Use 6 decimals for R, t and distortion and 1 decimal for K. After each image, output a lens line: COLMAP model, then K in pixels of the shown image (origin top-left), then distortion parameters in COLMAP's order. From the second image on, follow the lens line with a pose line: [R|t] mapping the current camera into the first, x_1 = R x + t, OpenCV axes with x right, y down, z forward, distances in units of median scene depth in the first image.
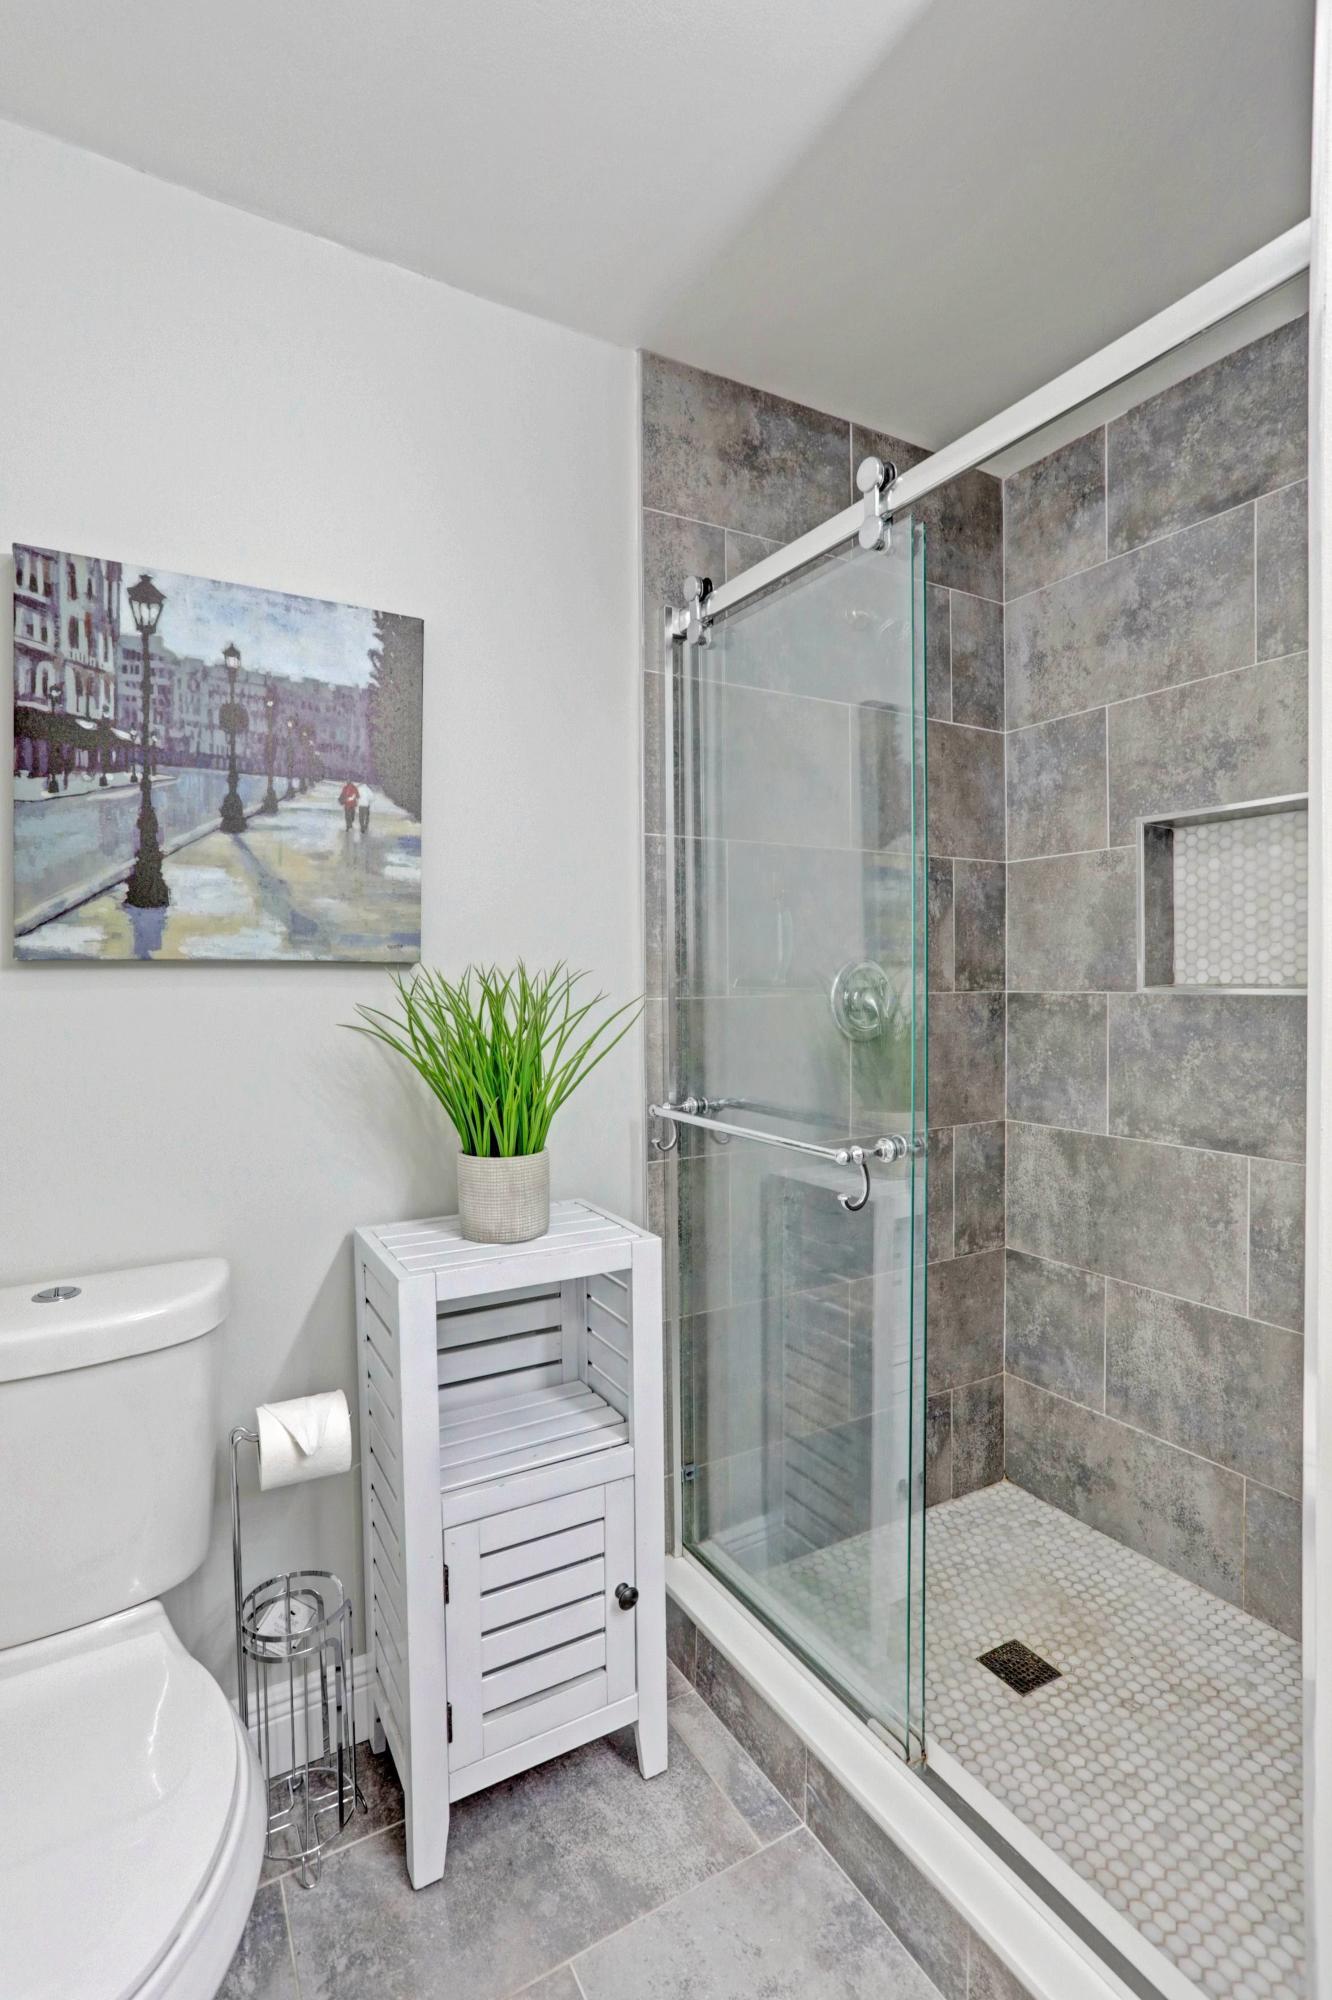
lens RADIAL K [[982.9, 0, 675.6], [0, 982.9, 998.1], [0, 0, 1]] dist [-0.042623, 0.025929]
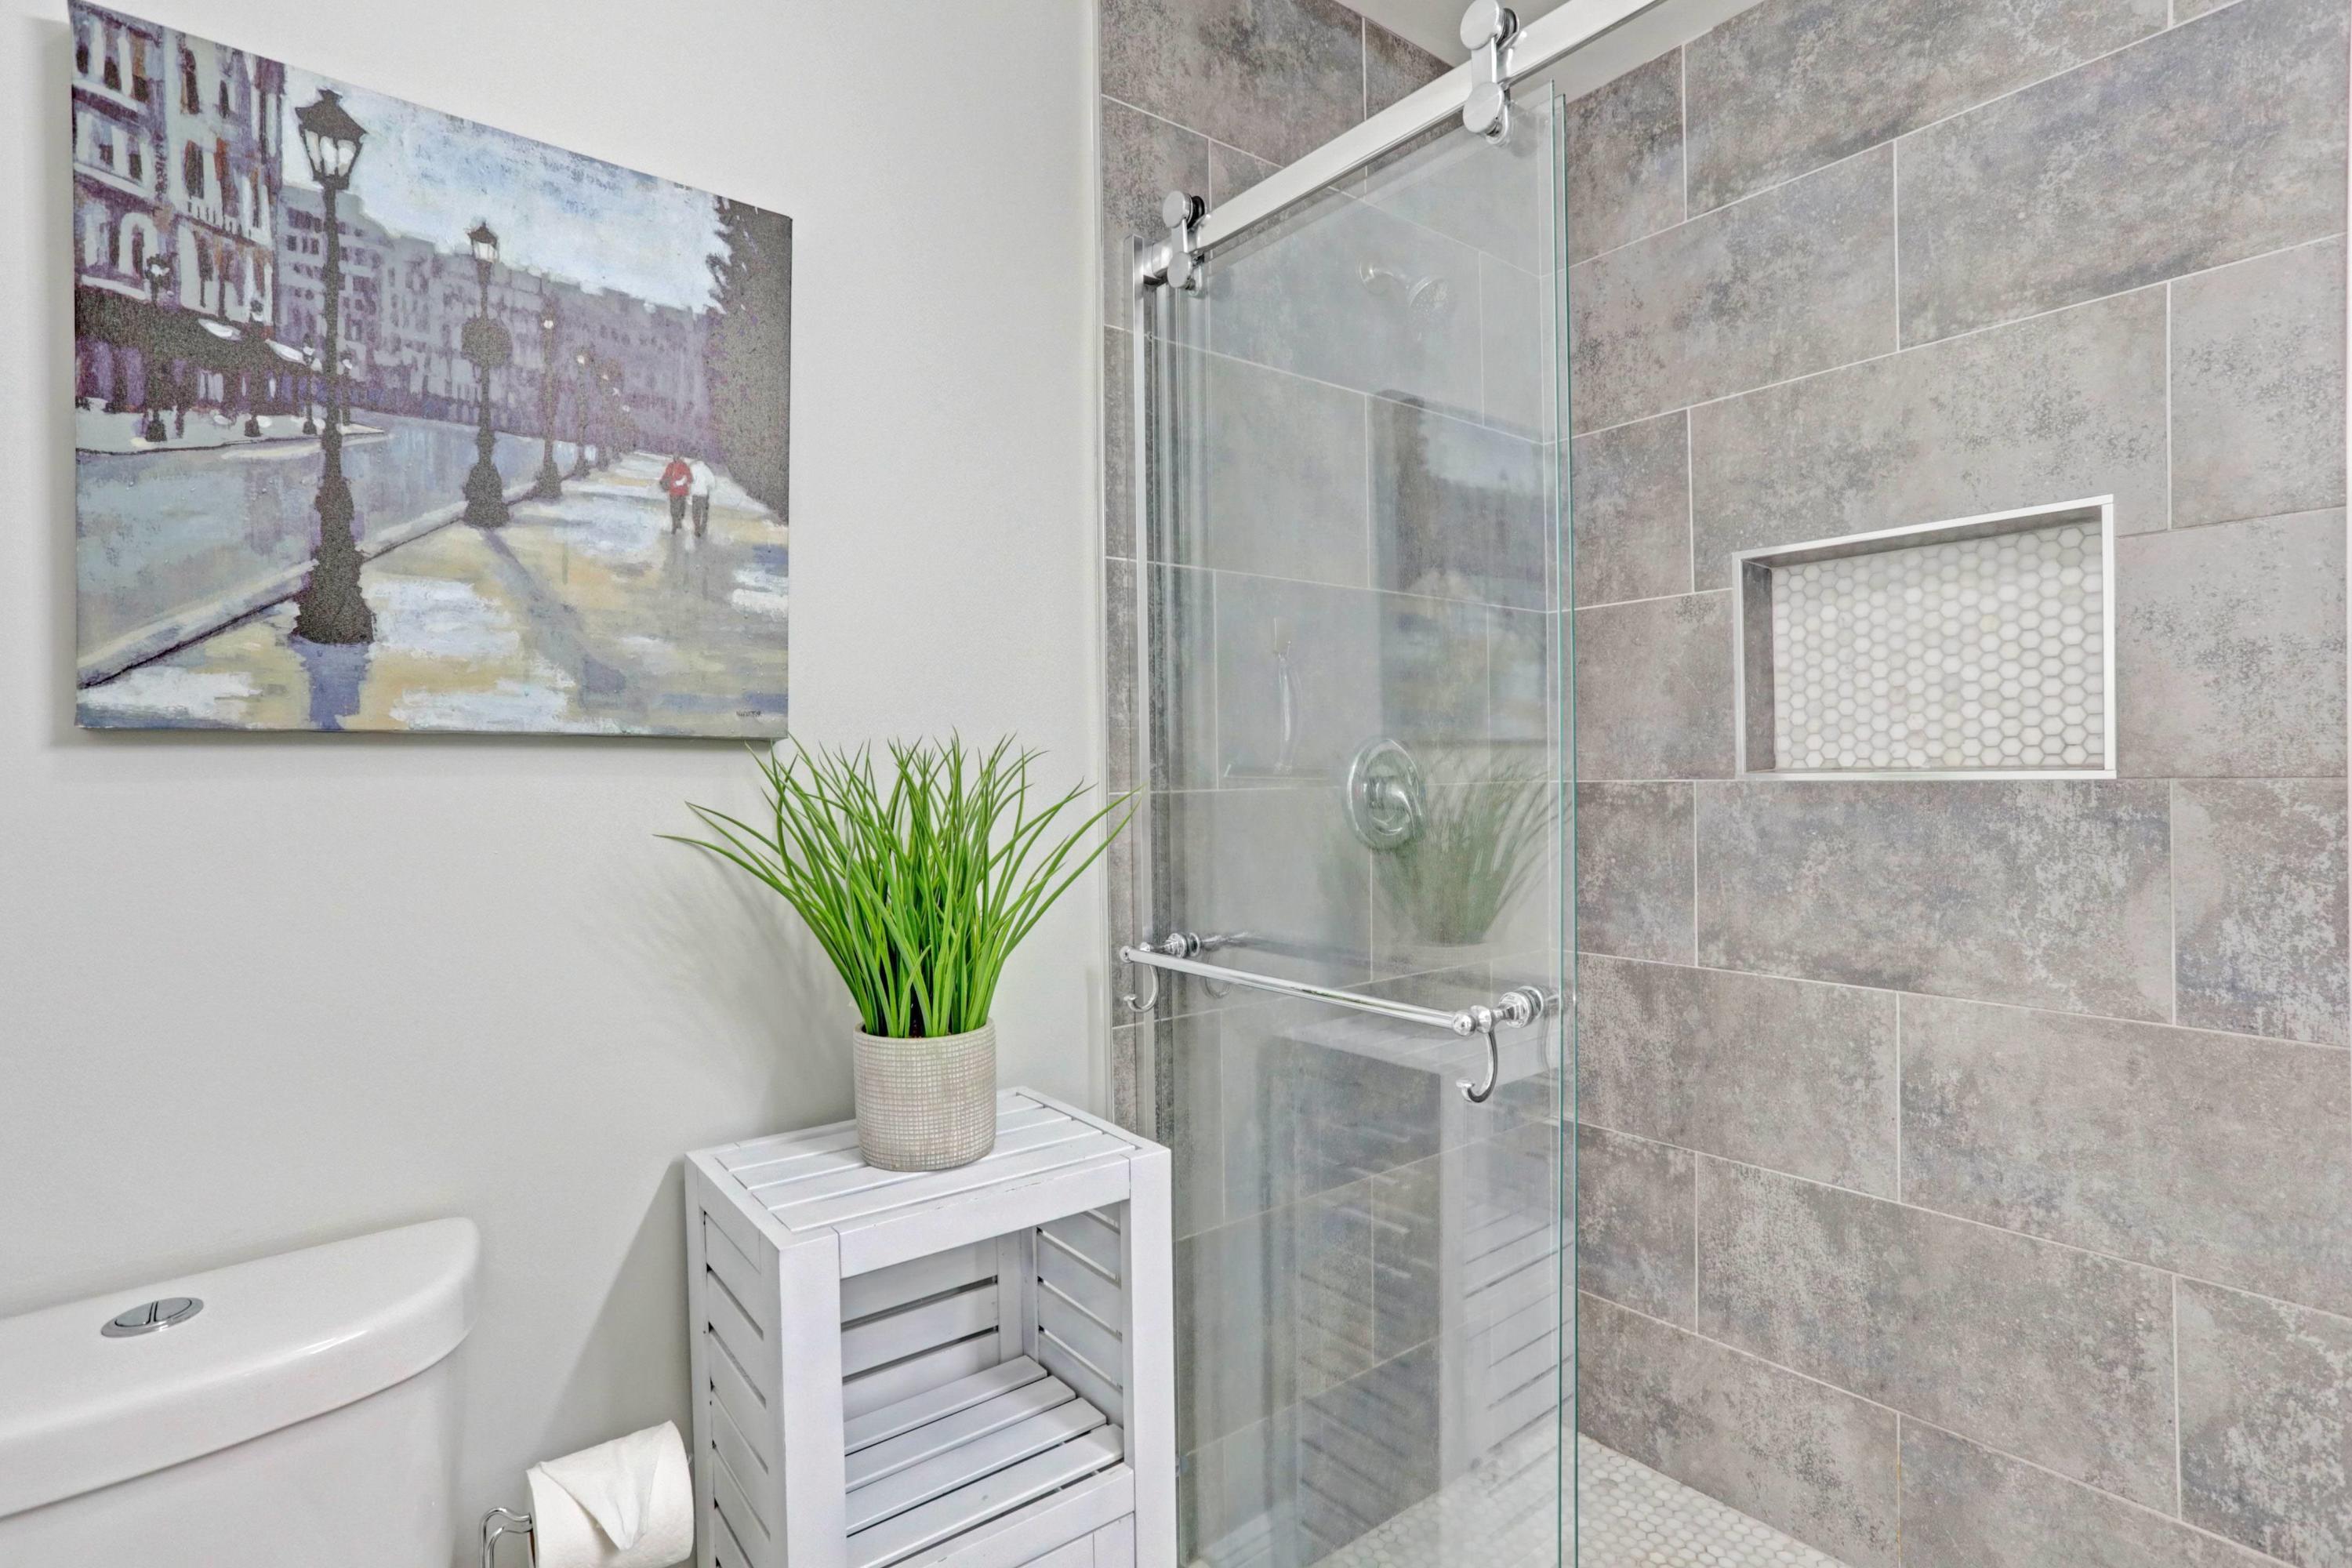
lens RADIAL K [[1155.9, 0, 1168.7], [0, 1155.9, 779.7], [0, 0, 1]] dist [-0.042623, 0.025929]
pose [[0.990668, -0.007499, 0.136089, -0.101281], [0.009883, 0.999809, -0.016849, 0.005545], [-0.135937, 0.018037, 0.990553, 0.185042]]
